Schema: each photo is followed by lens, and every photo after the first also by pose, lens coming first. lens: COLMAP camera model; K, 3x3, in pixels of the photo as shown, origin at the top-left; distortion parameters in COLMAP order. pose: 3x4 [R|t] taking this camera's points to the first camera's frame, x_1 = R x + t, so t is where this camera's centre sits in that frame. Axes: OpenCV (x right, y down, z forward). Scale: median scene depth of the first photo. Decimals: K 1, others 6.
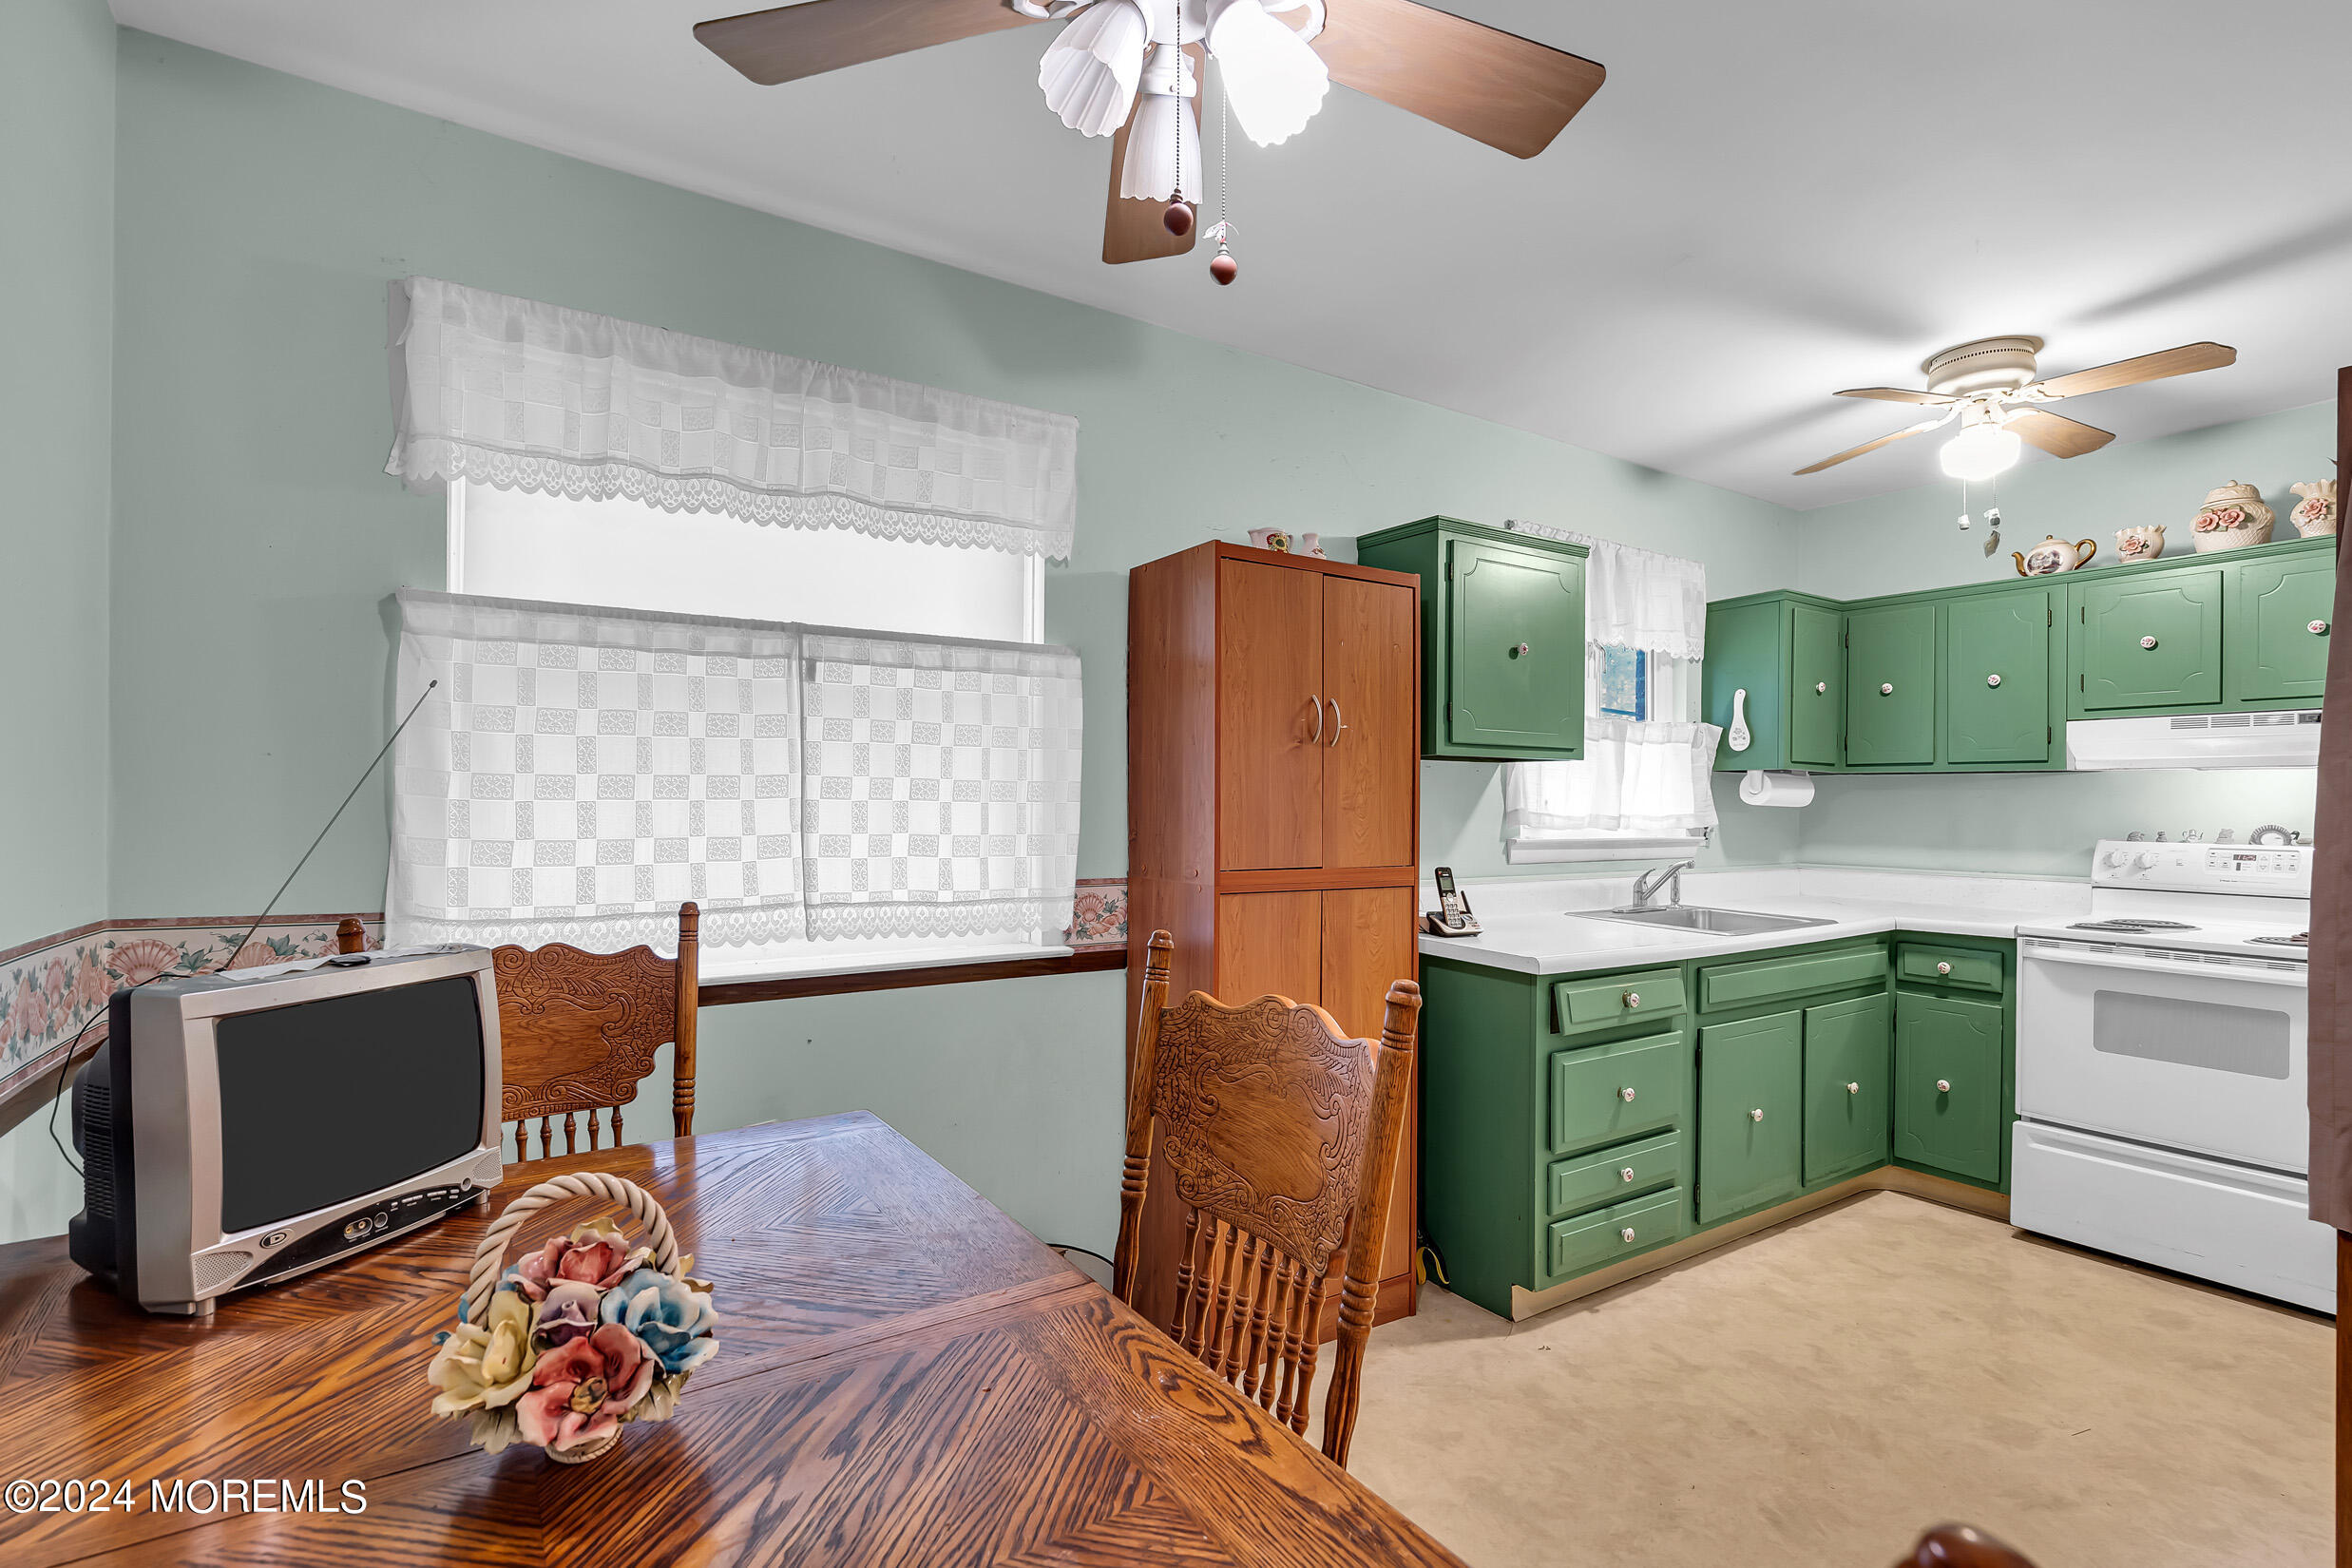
lens RADIAL K [[1104.5, 0, 1168.3], [0, 1104.5, 801.7], [0, 0, 1]] dist [-0.002845, -0.000419]
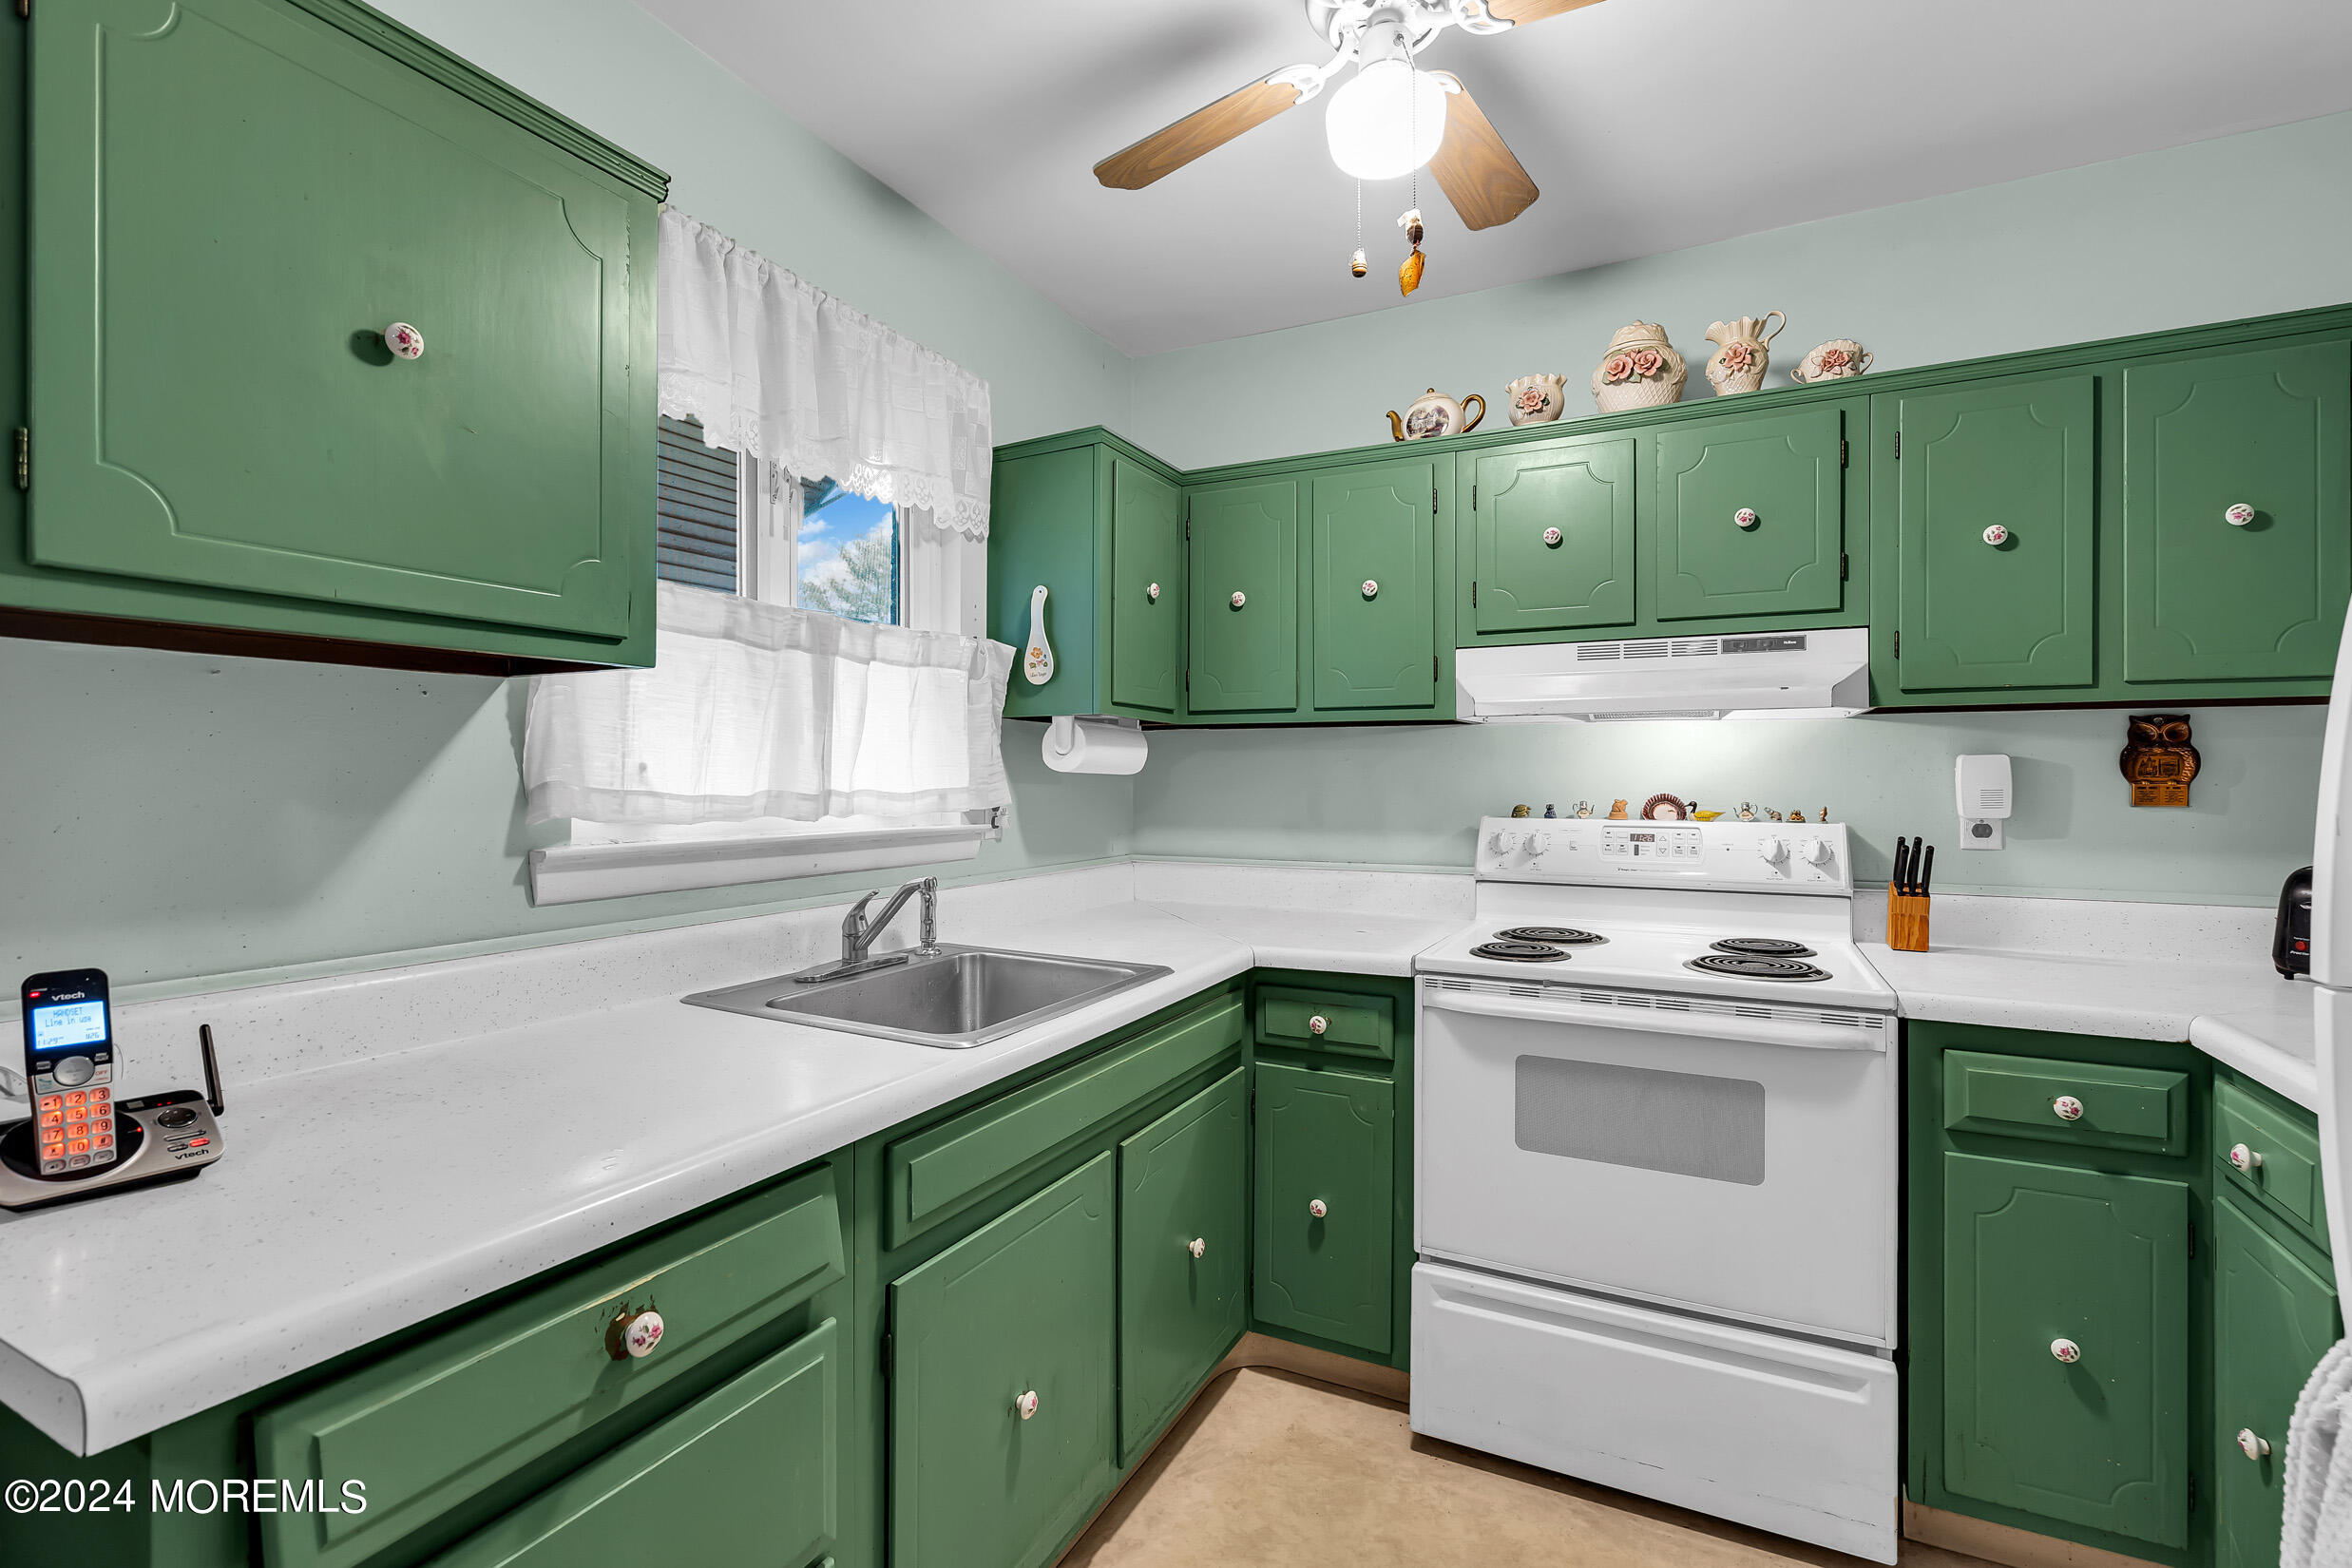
lens RADIAL K [[1068.2, 0, 1171.5], [0, 1068.2, 777.0], [0, 0, 1]] dist [-0.008485, 0.000442]
pose [[0.865757, -0.007125, 0.500414, 0.334496], [0.006047, 0.999975, 0.003775, 0.004696], [-0.500428, -0.000242, 0.865778, 0.527362]]
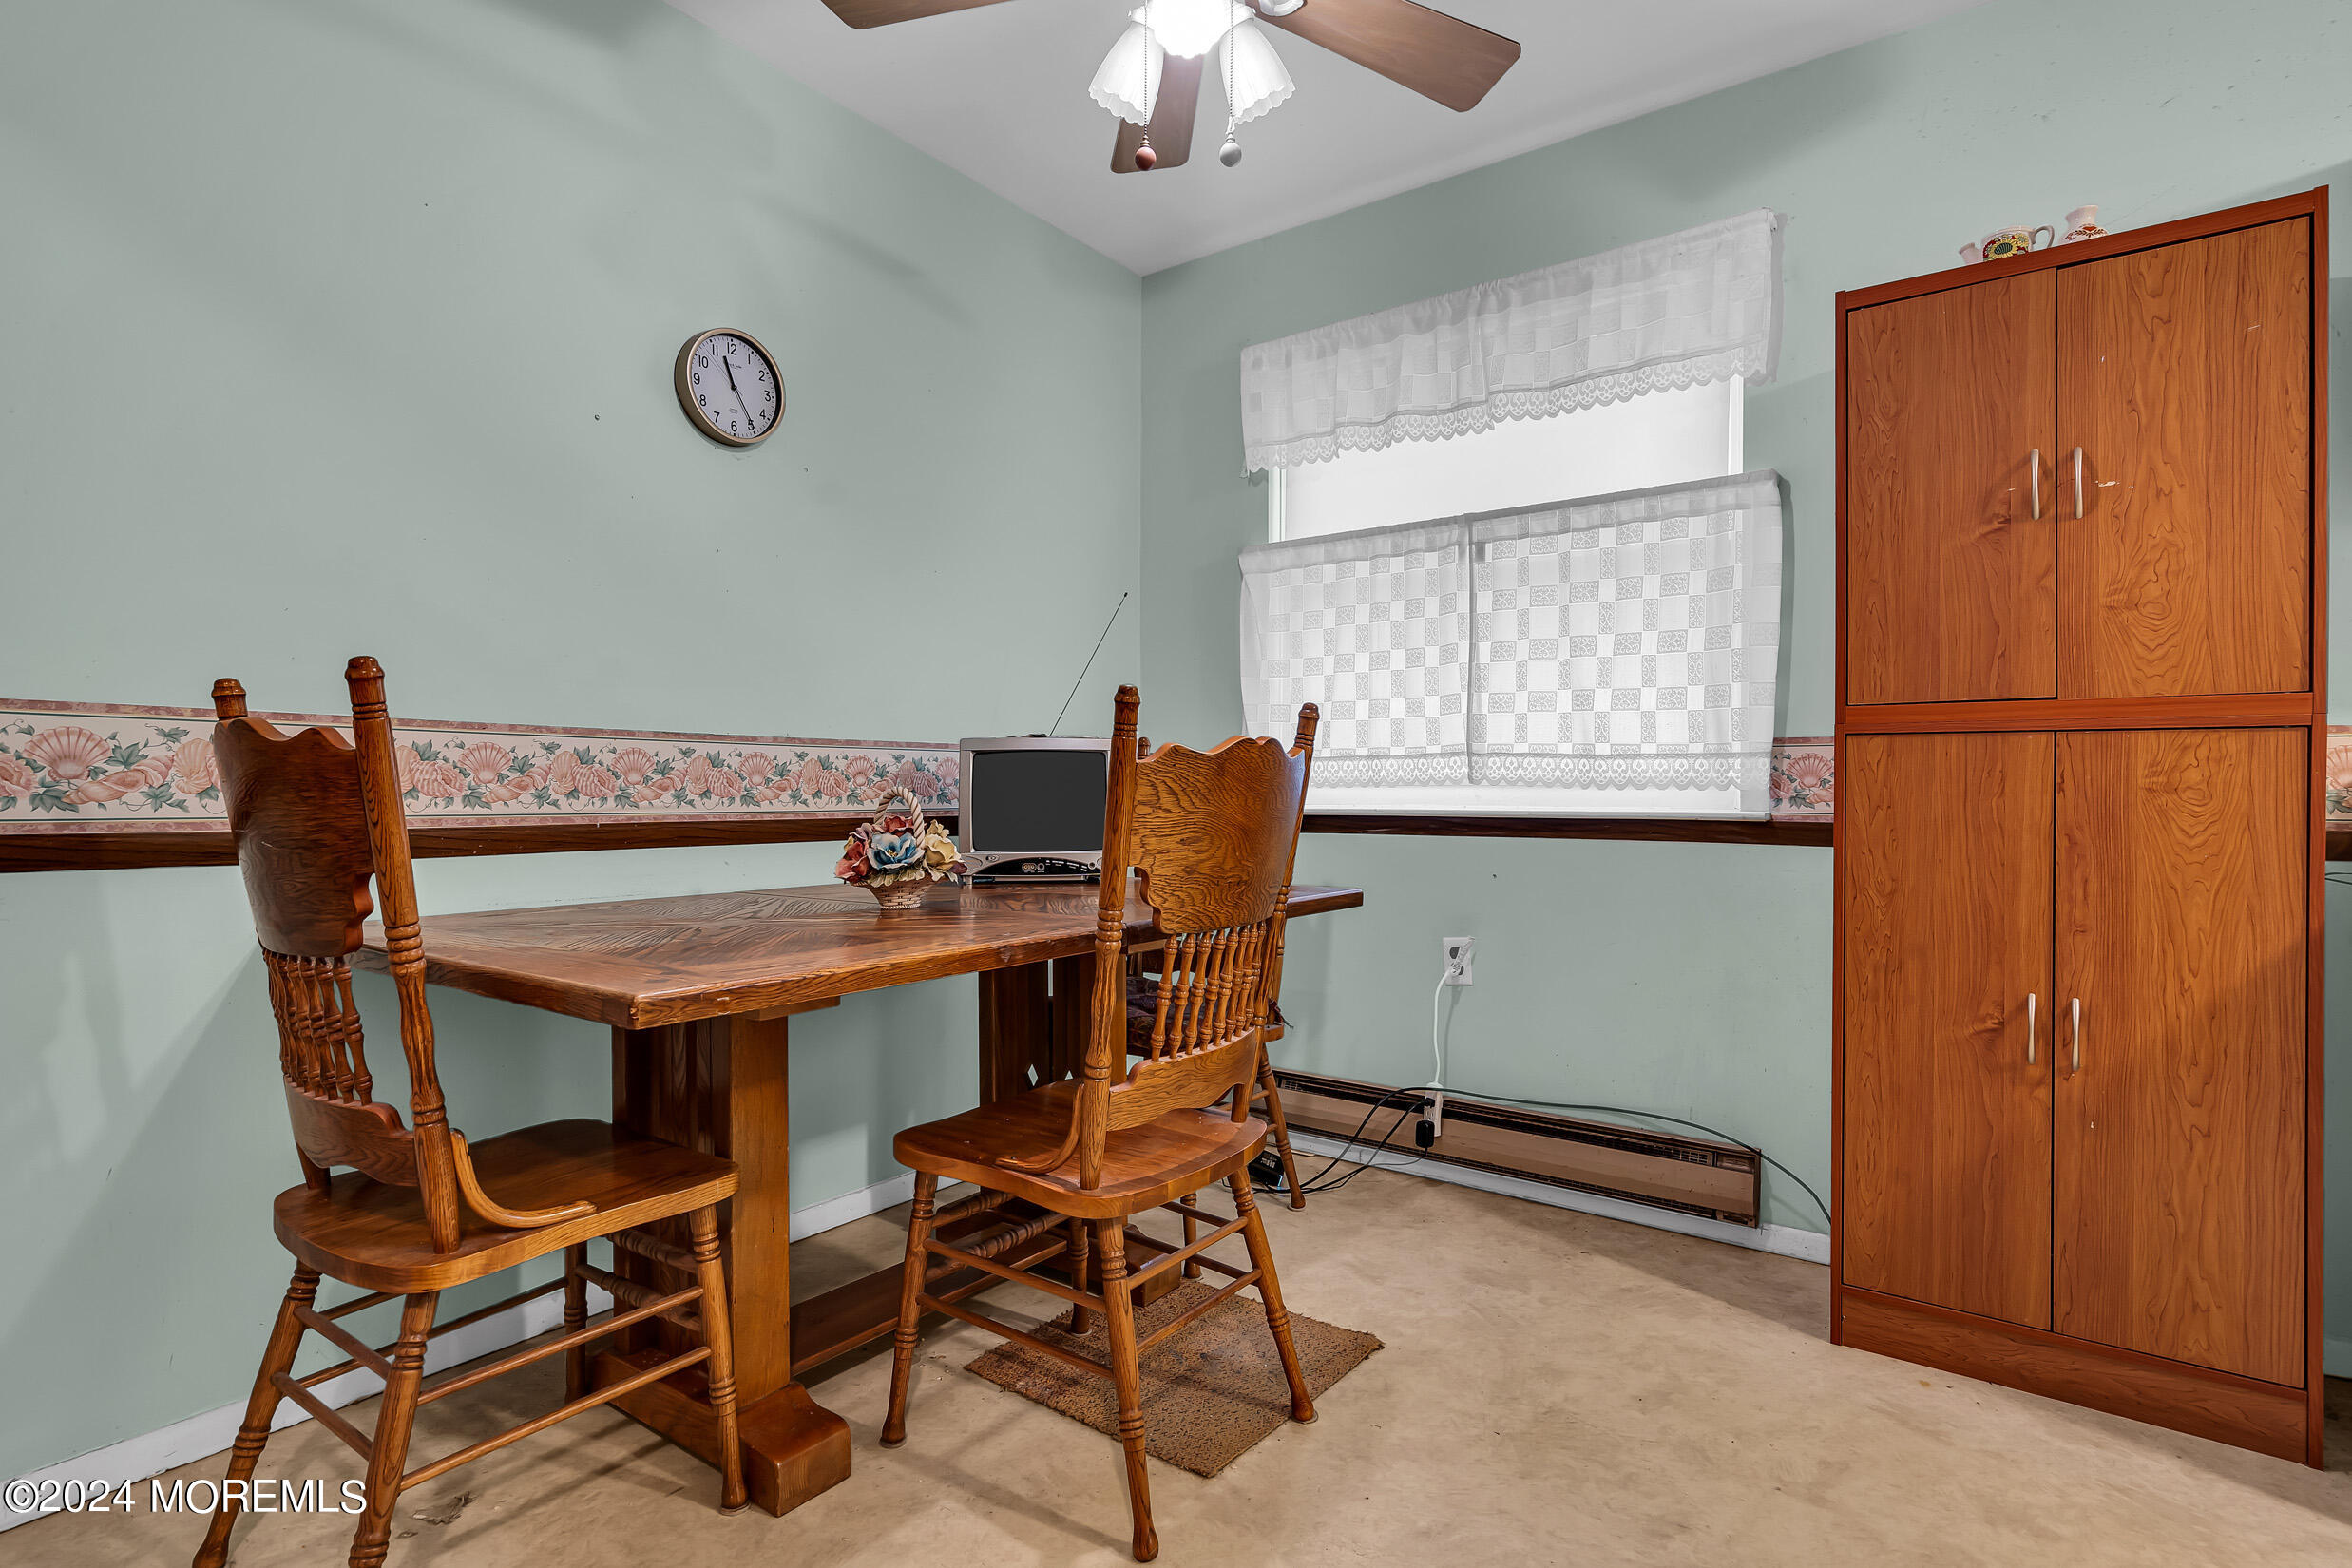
lens RADIAL K [[1171.6, 0, 1176.0], [0, 1171.6, 784.0], [0, 0, 1]] dist [0.003892, 0.000417]
pose [[0.352762, -0.008093, -0.935678, 0.486713], [-0.000104, 0.999962, -0.008689, 0.092557], [0.935713, 0.003162, 0.352748, 0.183156]]
